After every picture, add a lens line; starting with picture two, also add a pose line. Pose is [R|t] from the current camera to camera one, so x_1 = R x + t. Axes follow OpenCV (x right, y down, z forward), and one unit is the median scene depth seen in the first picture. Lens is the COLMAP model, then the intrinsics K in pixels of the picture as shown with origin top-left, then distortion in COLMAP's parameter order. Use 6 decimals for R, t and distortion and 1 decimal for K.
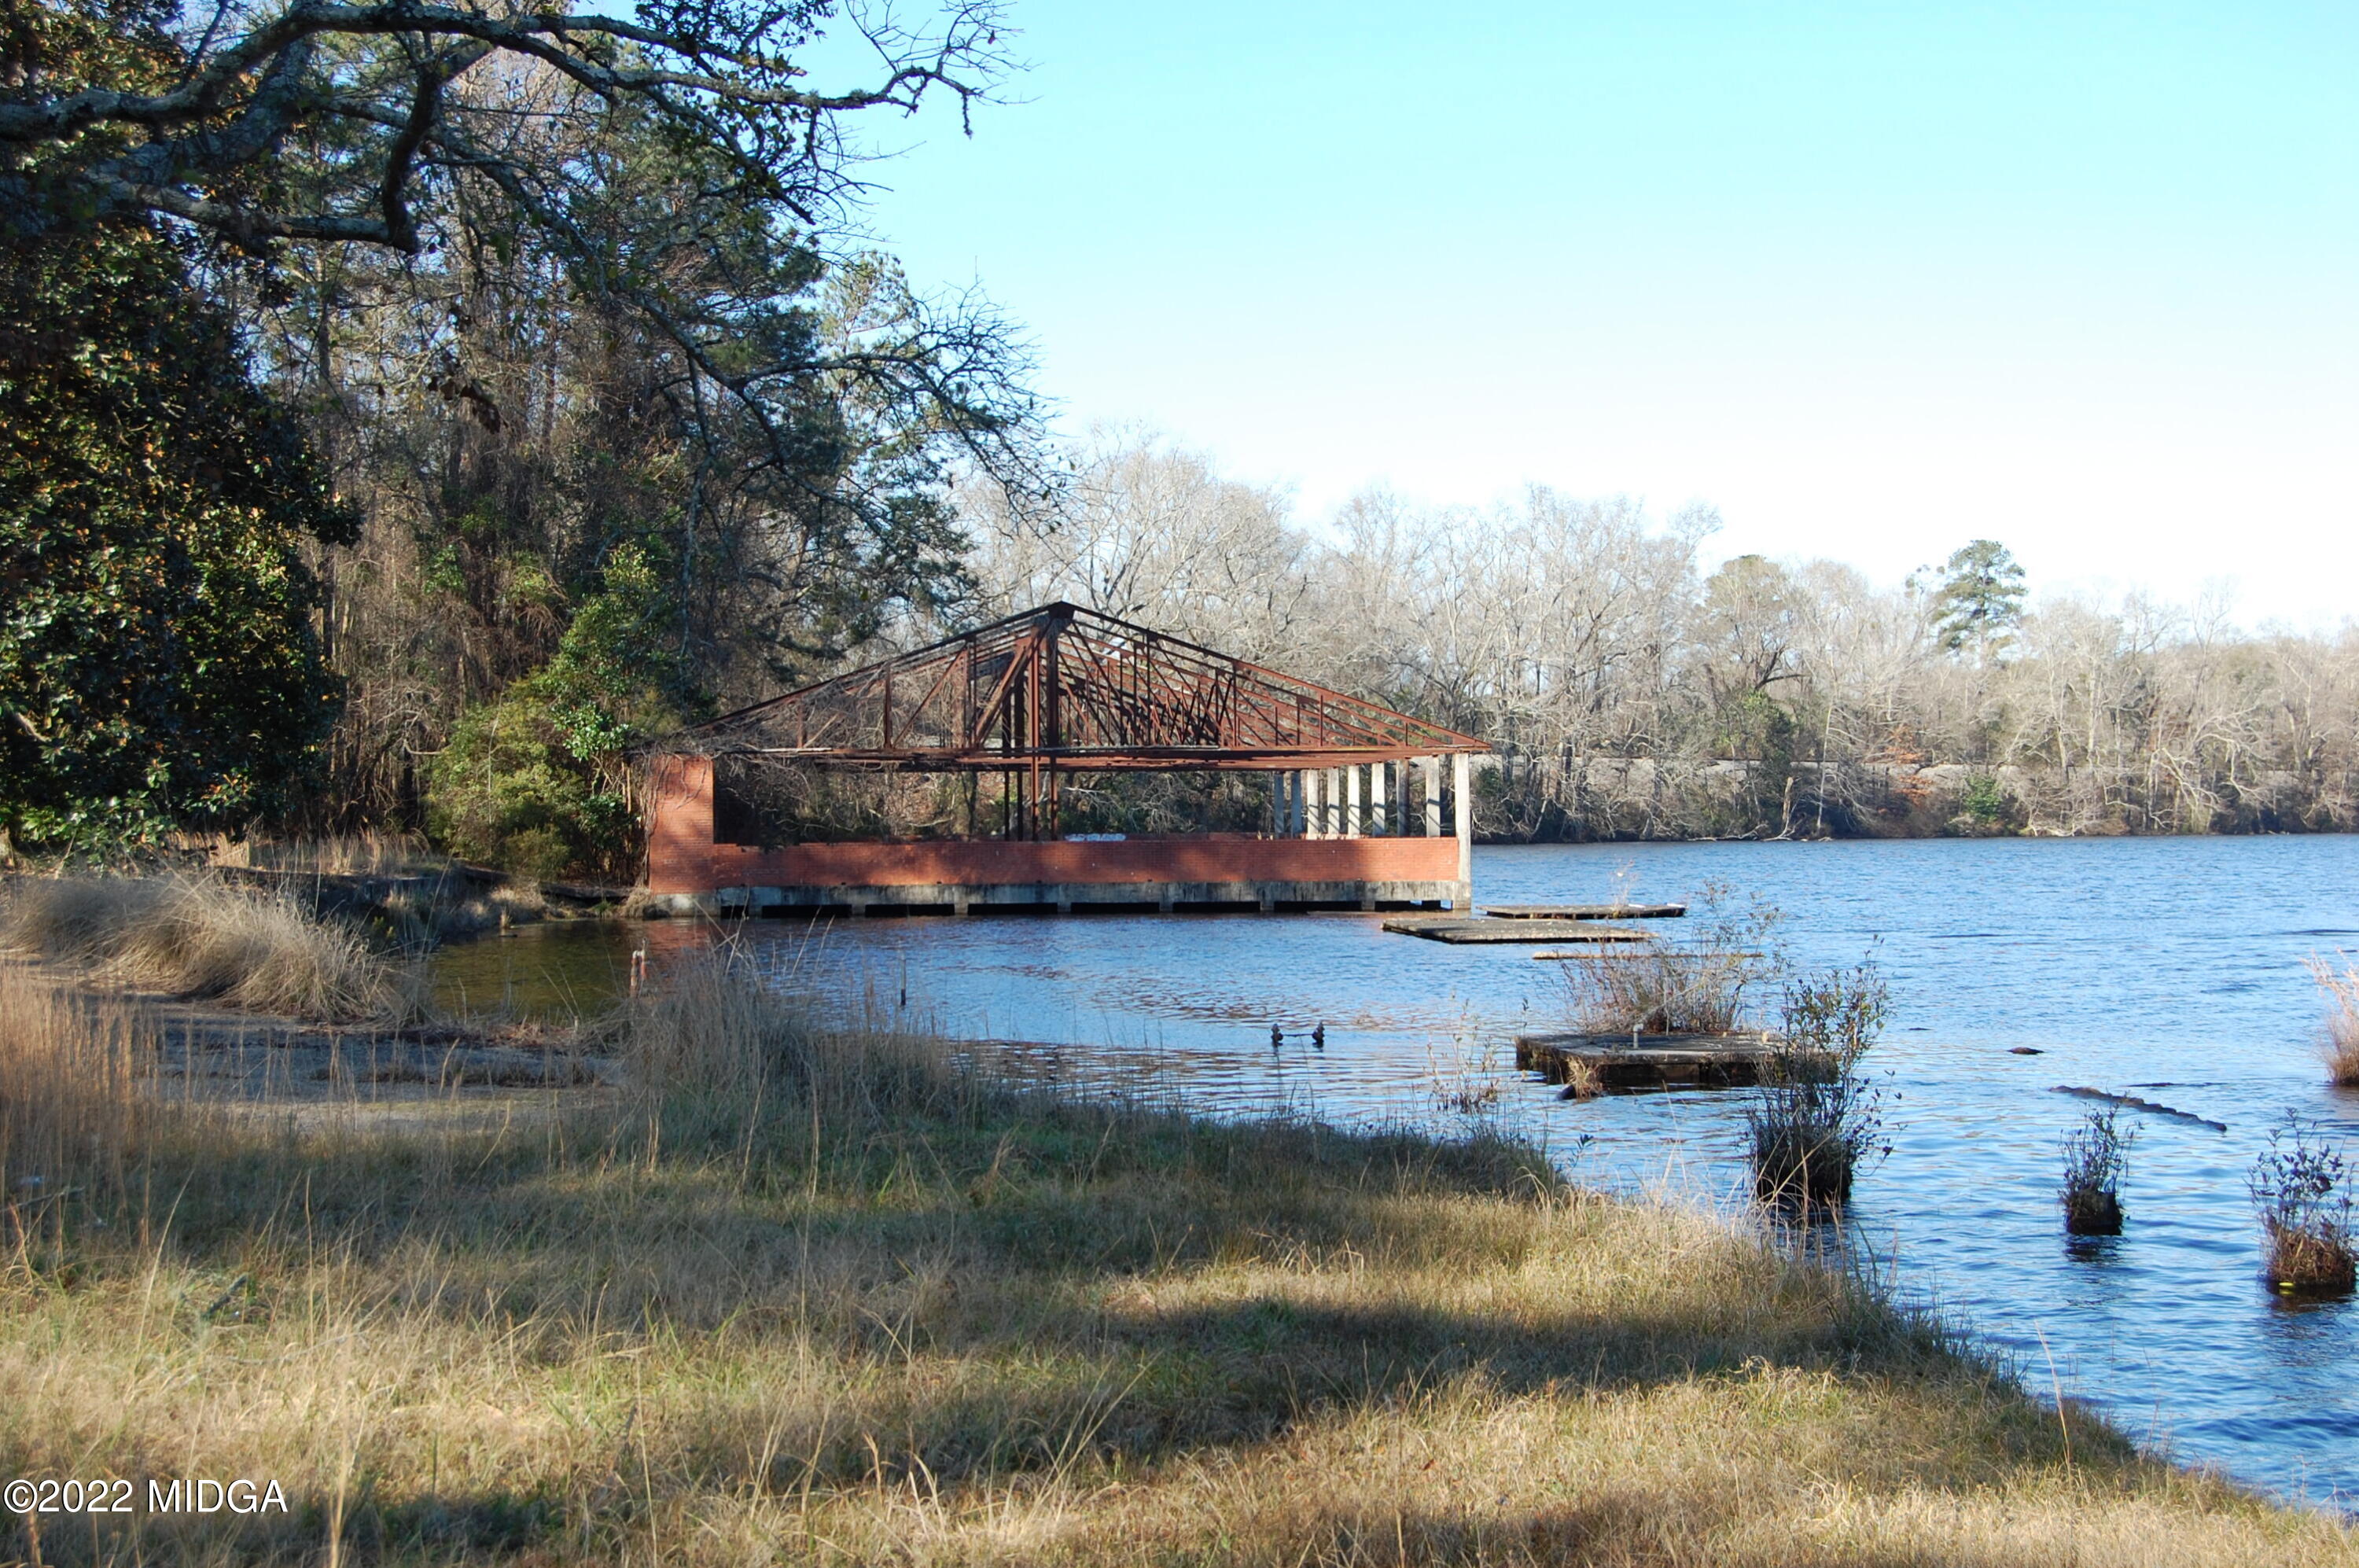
lens RADIAL K [[3521.1, 0, 1179.5], [0, 3521.1, 784.0], [0, 0, 1]] dist [-0.019816, 0.006511]
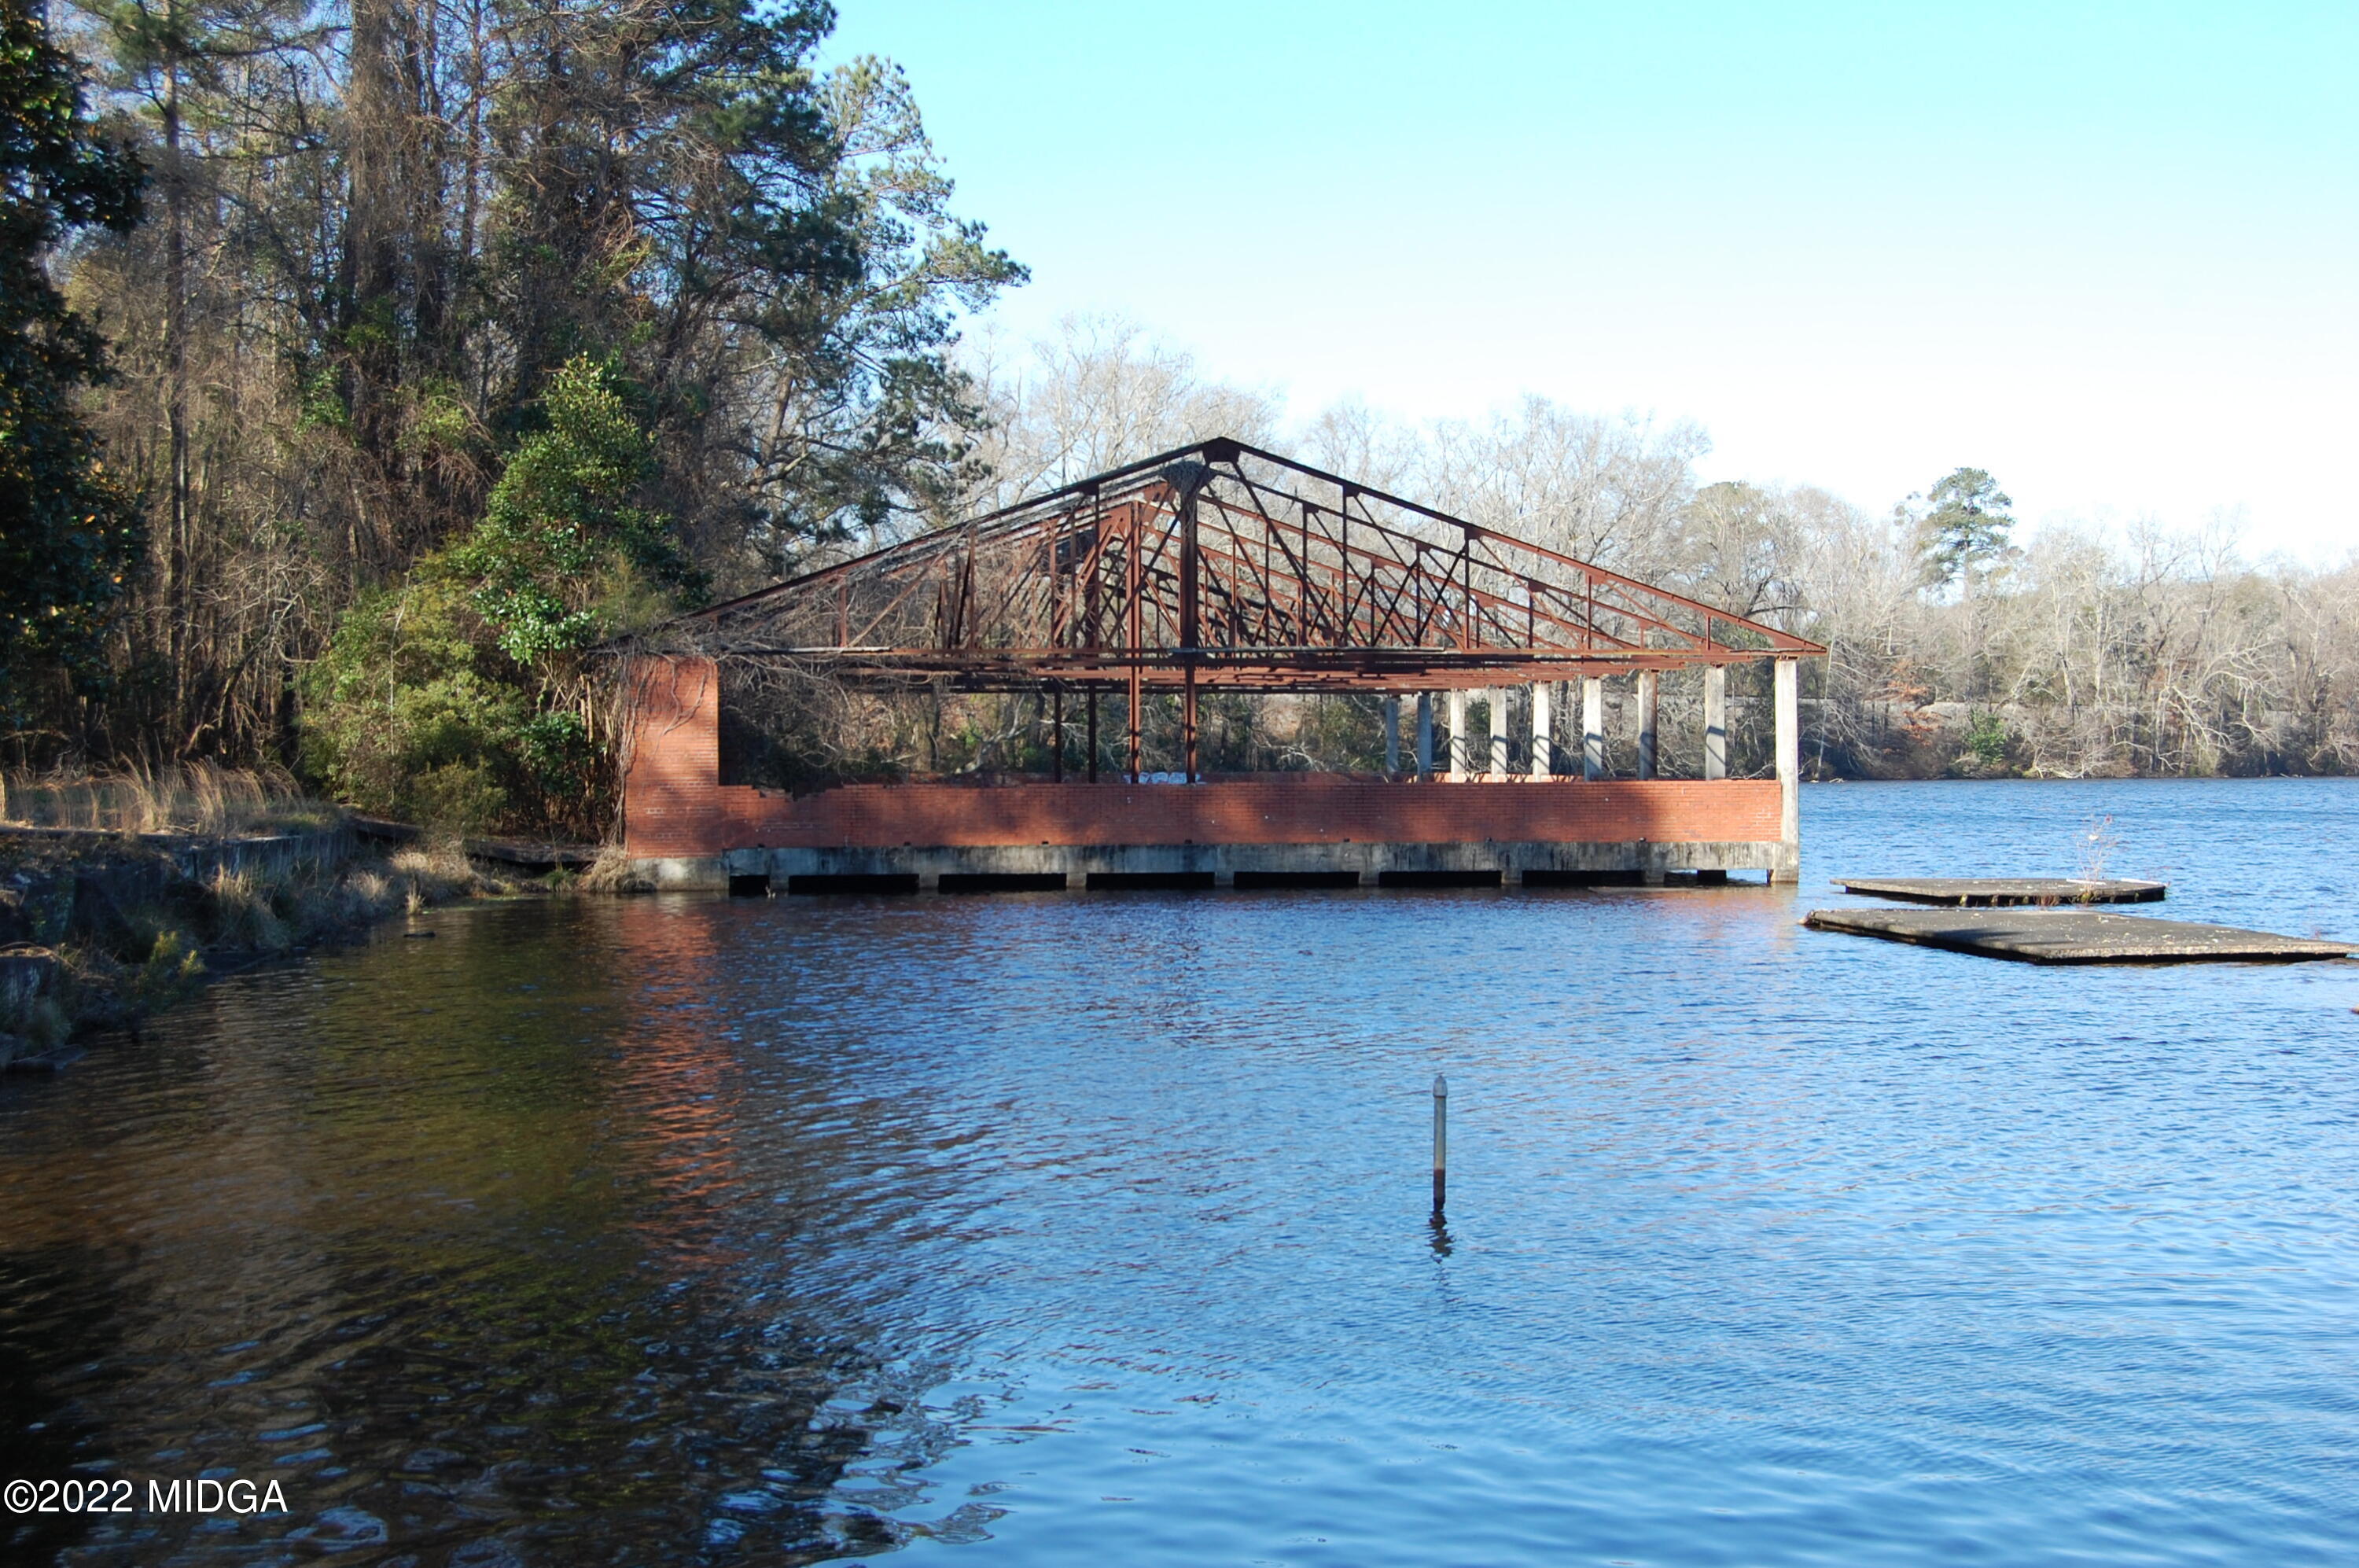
lens RADIAL K [[3521.1, 0, 1179.5], [0, 3521.1, 784.0], [0, 0, 1]] dist [-0.019816, 0.006511]
pose [[0.999670, 0.003716, 0.025406, -0.051121], [-0.004161, 0.999839, 0.017478, 0.003657], [-0.025337, -0.017578, 0.999524, 0.265126]]
